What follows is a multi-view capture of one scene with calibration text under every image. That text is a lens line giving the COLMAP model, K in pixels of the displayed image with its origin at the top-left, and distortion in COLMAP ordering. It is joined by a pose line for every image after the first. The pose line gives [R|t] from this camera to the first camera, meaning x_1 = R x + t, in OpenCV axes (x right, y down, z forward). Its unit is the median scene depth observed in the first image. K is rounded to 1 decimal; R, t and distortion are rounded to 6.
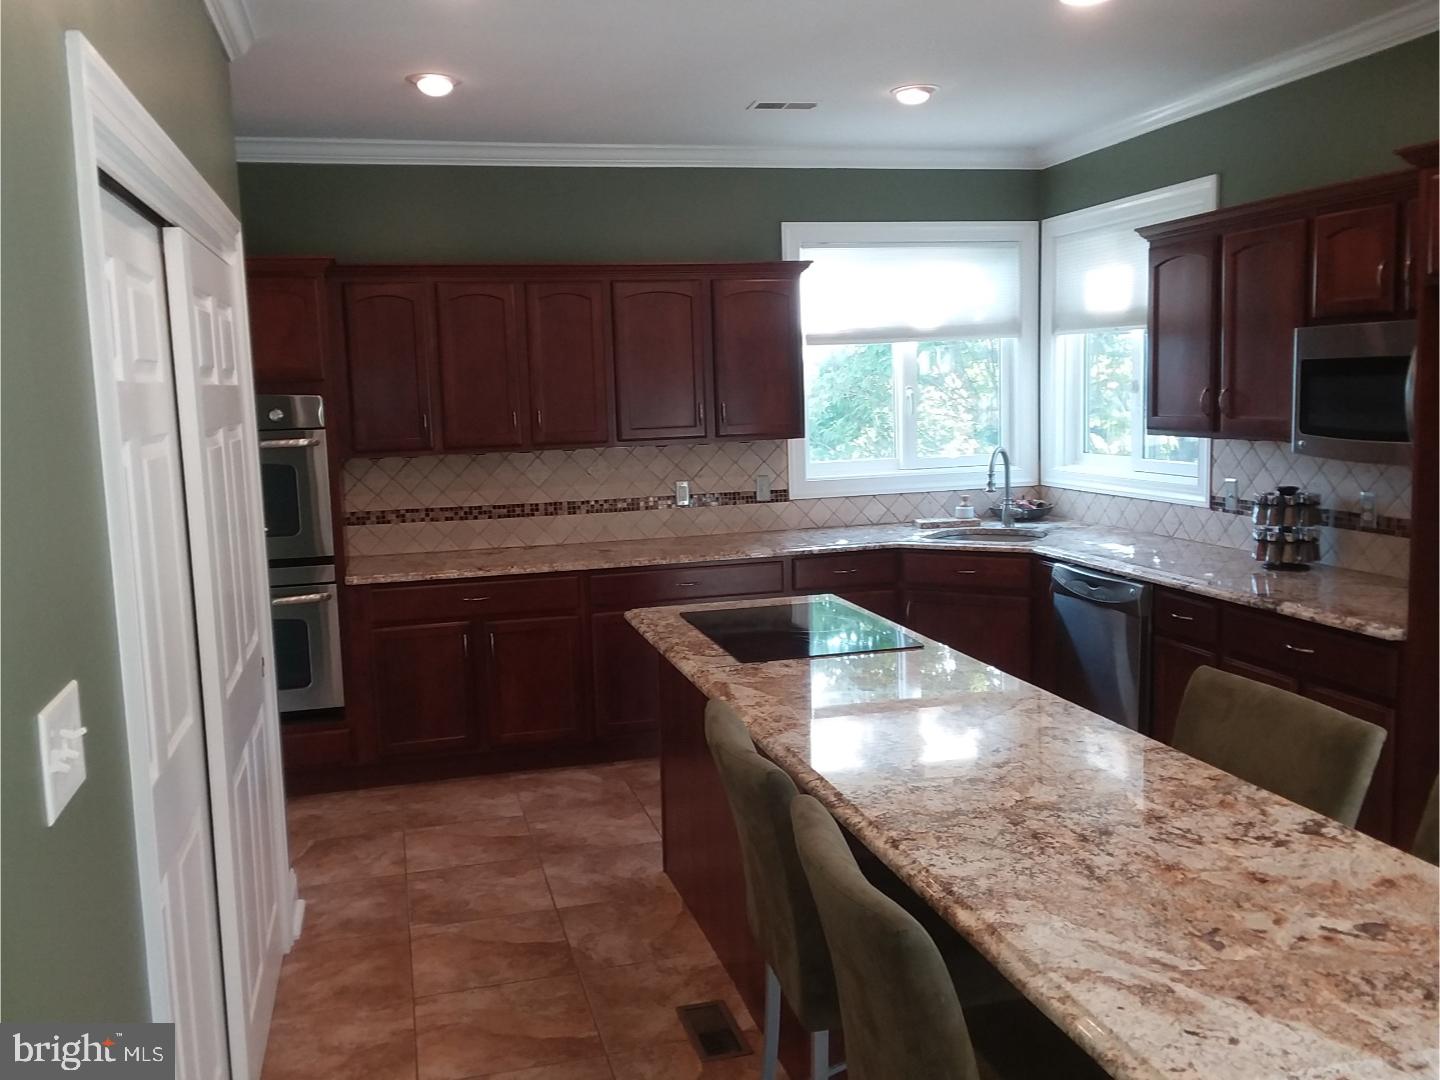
lens RADIAL K [[1240.7, 0, 717.1], [0, 1240.7, 545.4], [0, 0, 1]] dist [0.026632, -0.006906]
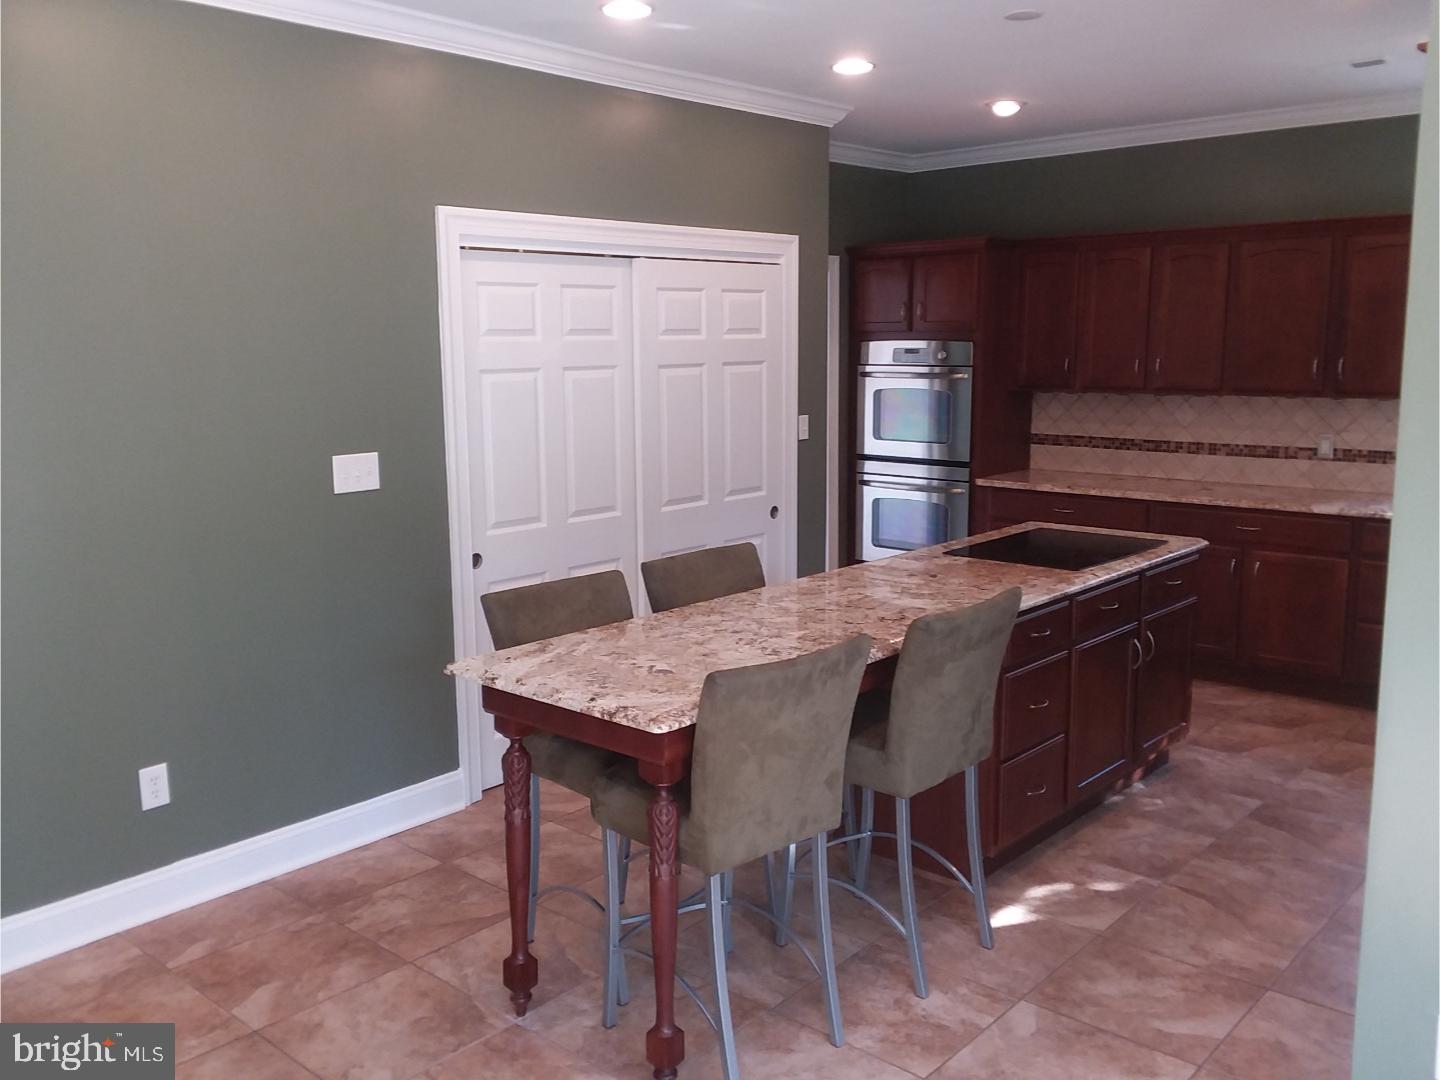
lens RADIAL K [[1240.7, 0, 691.2], [0, 1240.7, 550.4], [0, 0, 1]] dist [0.026632, -0.006906]
pose [[0.550263, 0.169138, -0.817682, 0.553874], [-0.114618, 0.985300, 0.126677, -0.029083], [0.827087, 0.024015, 0.561560, 0.001239]]
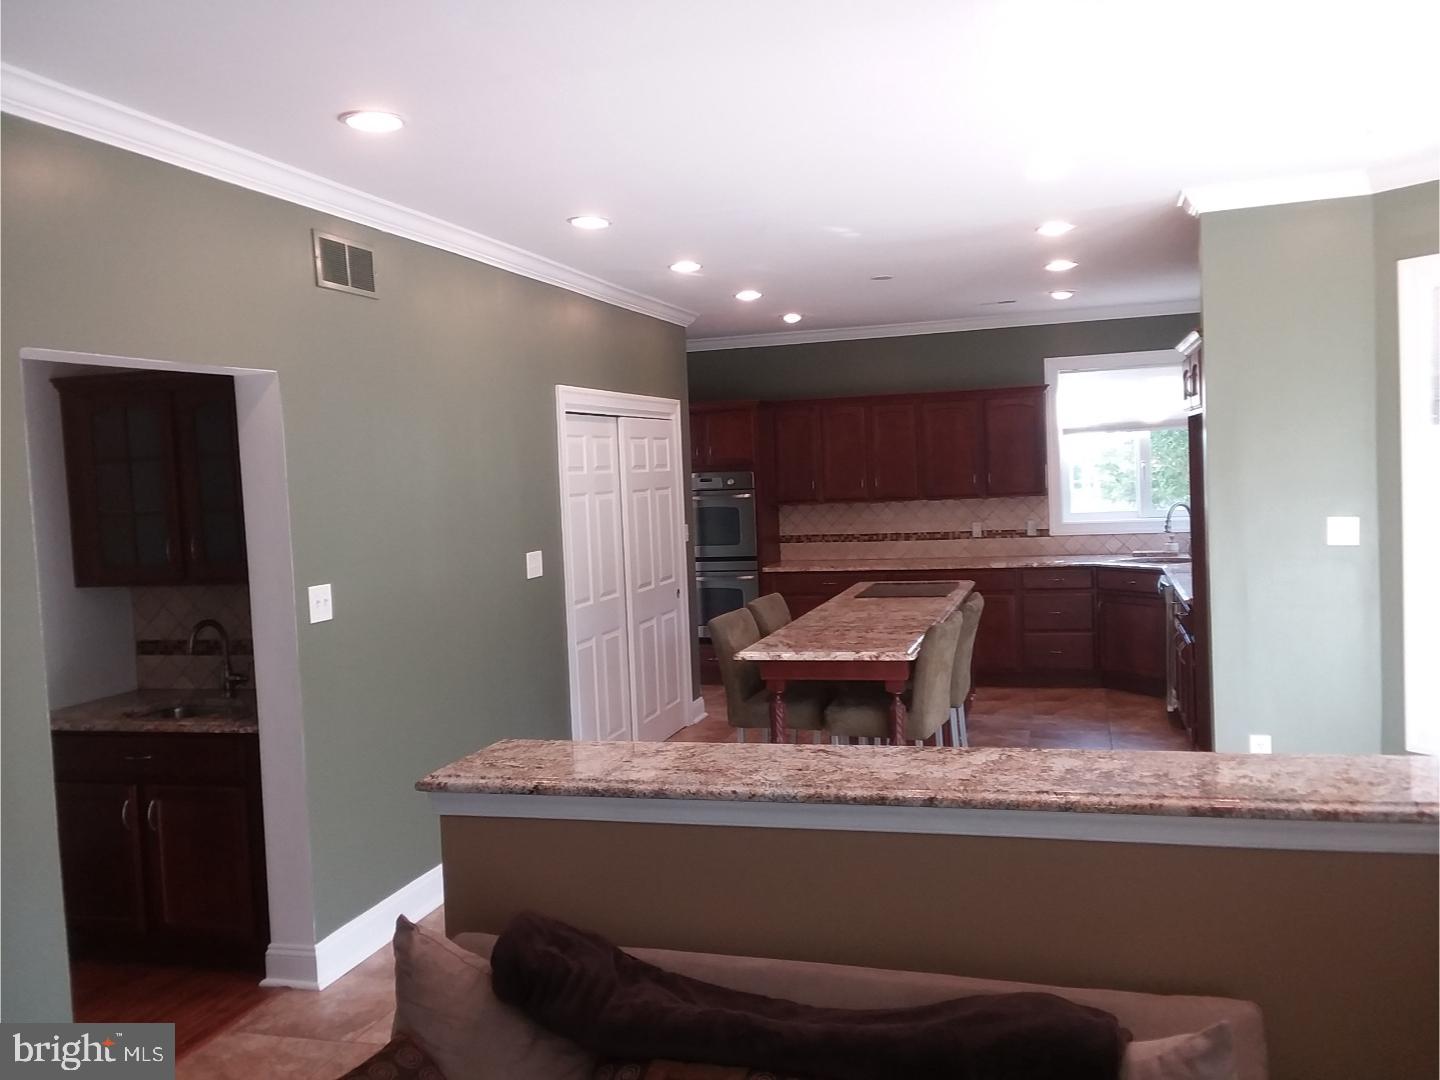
lens RADIAL K [[1240.7, 0, 724.8], [0, 1240.7, 535.6], [0, 0, 1]] dist [0.026632, -0.006906]
pose [[0.862091, 0.024037, -0.506184, 0.518121], [-0.050332, 0.997997, -0.038329, 0.044529], [0.504249, 0.058520, 0.861573, -0.554998]]
